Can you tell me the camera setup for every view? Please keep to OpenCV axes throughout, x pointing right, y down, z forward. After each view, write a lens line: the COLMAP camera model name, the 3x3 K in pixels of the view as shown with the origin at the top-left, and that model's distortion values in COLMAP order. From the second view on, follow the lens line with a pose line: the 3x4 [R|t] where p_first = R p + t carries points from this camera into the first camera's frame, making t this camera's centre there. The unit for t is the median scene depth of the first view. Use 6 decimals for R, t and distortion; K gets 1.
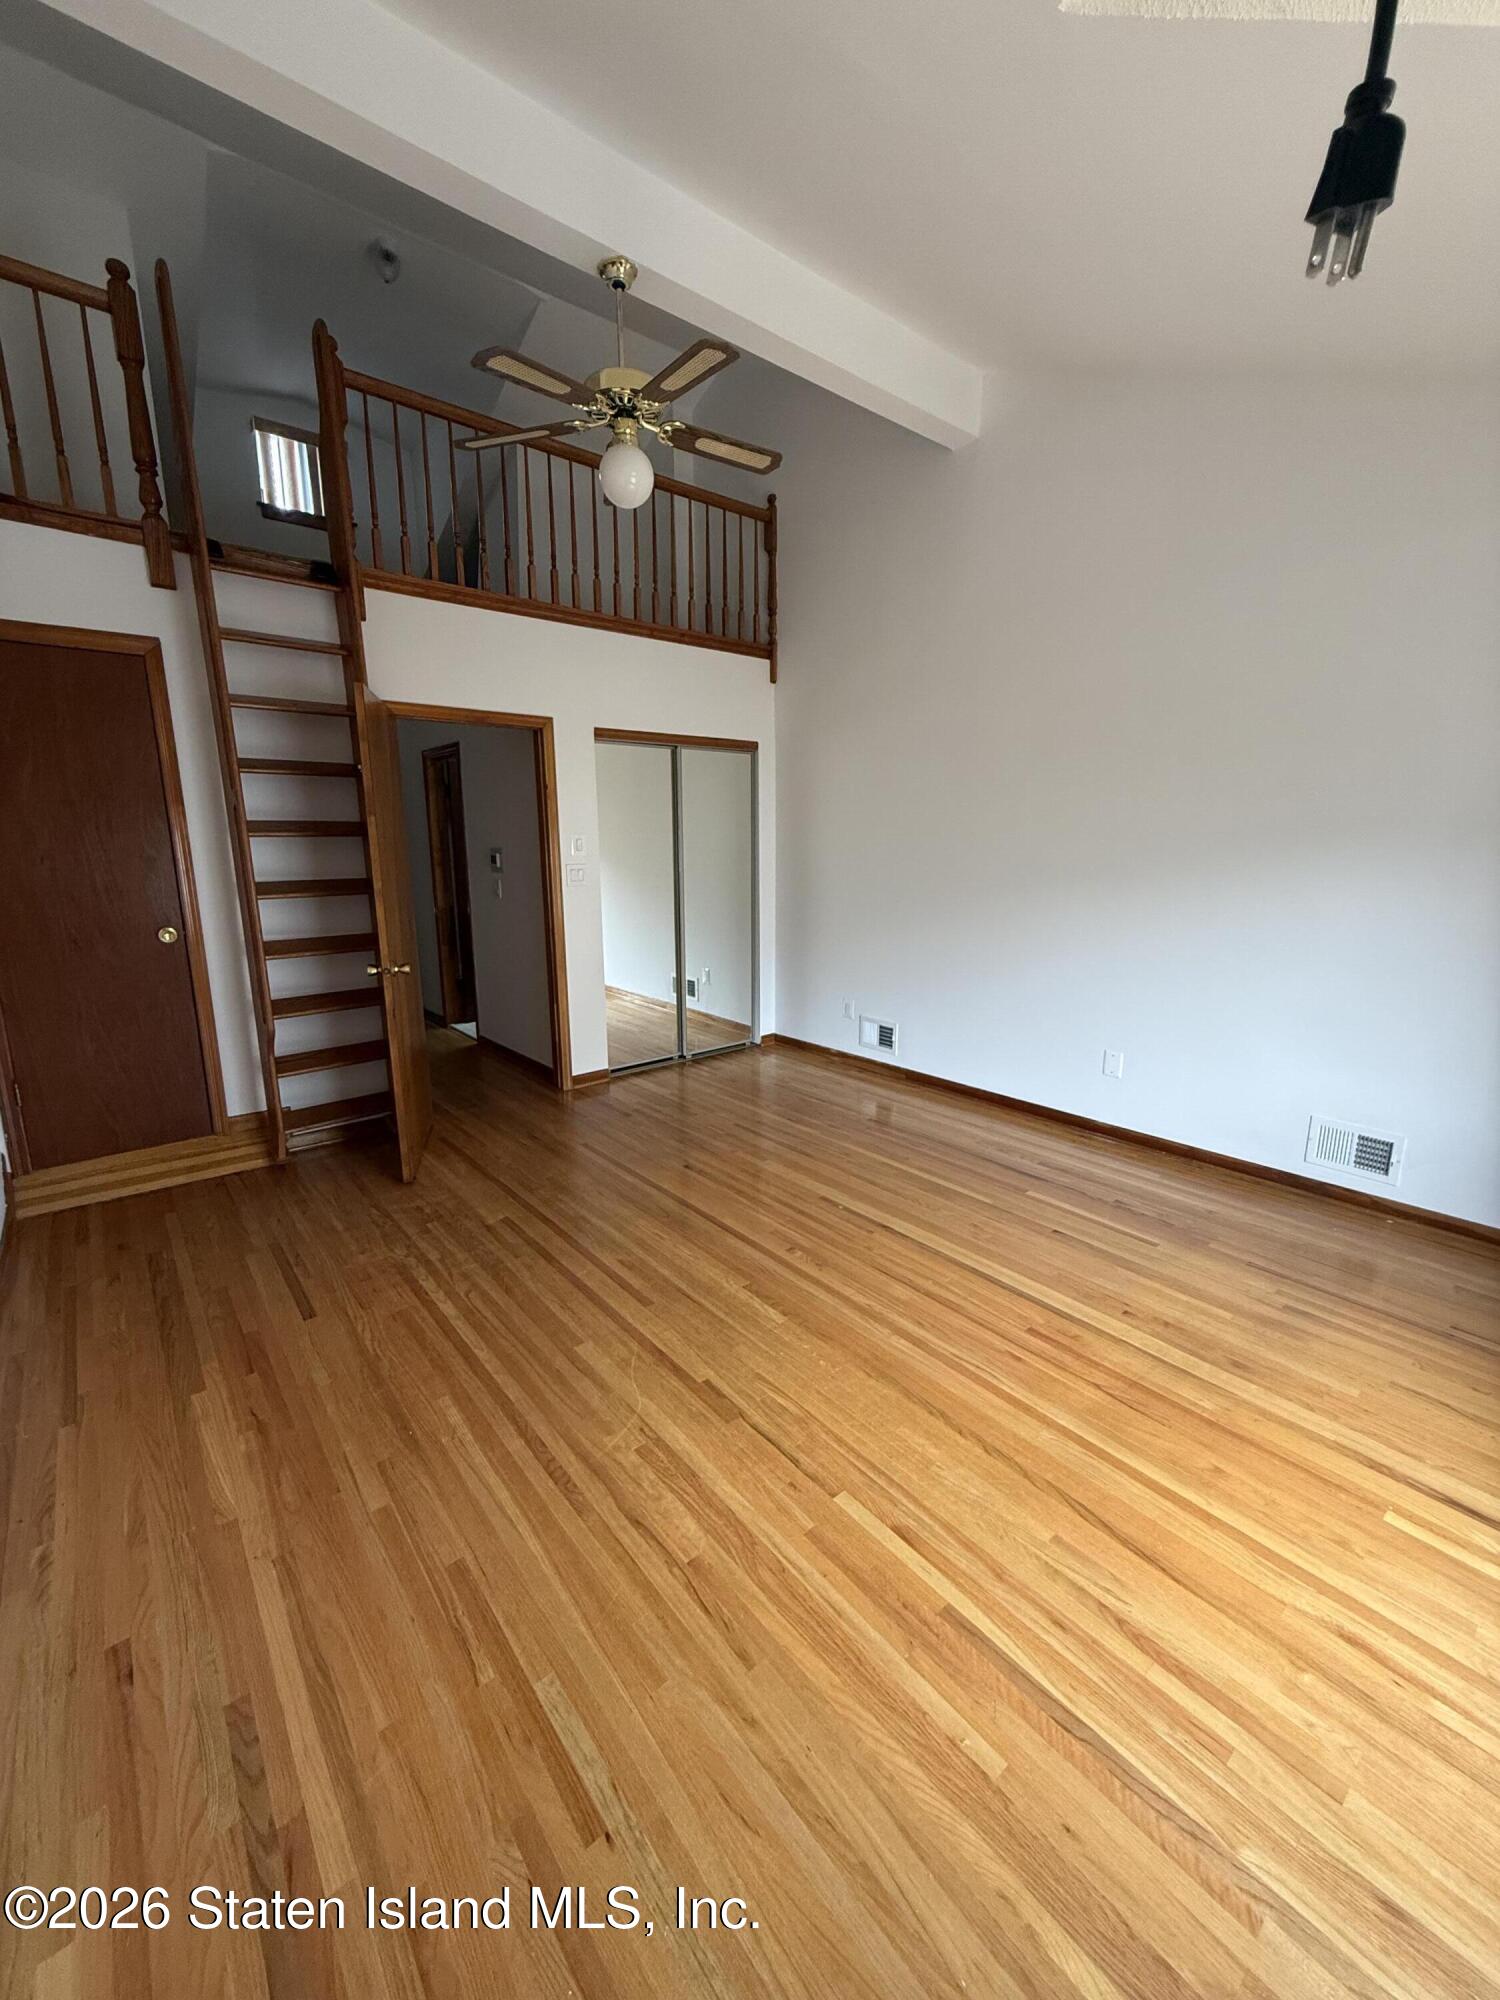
lens RADIAL K [[796.6, 0, 744.7], [0, 796.6, 1003.9], [0, 0, 1]] dist [-0.001415, -0.000061]
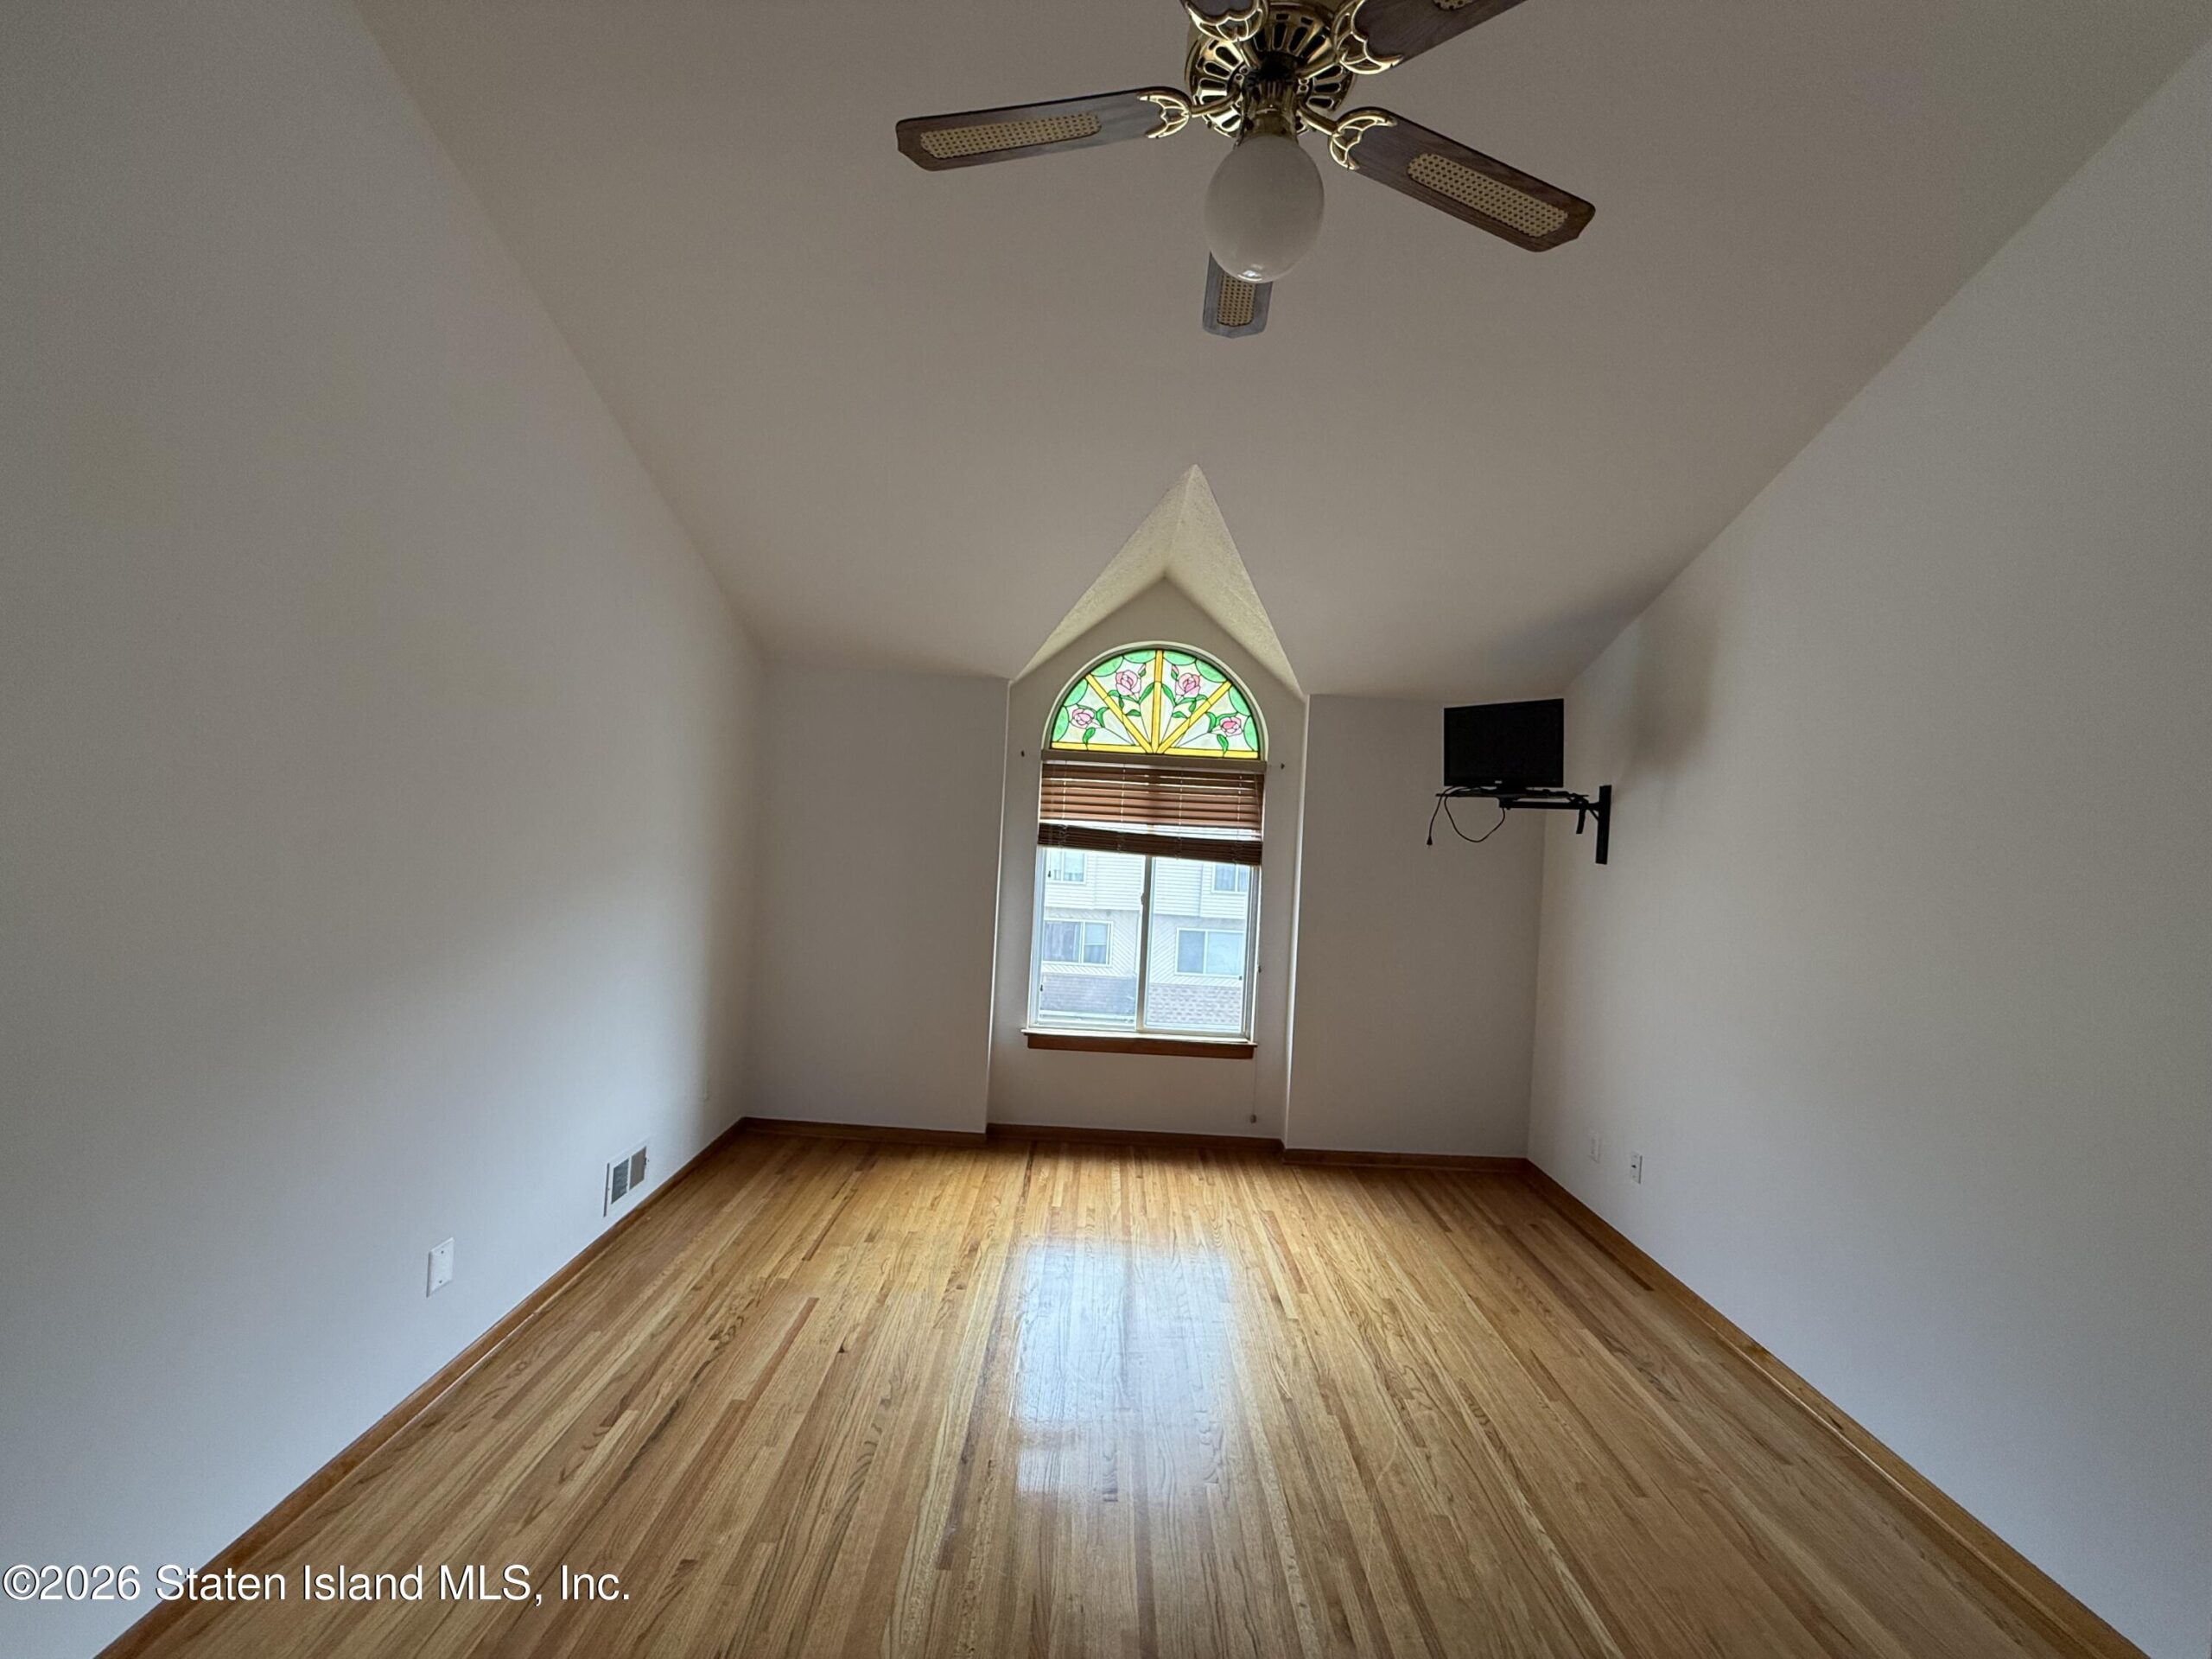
lens RADIAL K [[881.1, 0, 1102.9], [0, 881.1, 829.1], [0, 0, 1]] dist [-0.001415, -0.000061]
pose [[-0.769101, -0.044981, 0.637543, -0.515423], [0.086079, 0.981142, 0.173065, -0.517639], [-0.633305, 0.187983, -0.750725, 1.859316]]
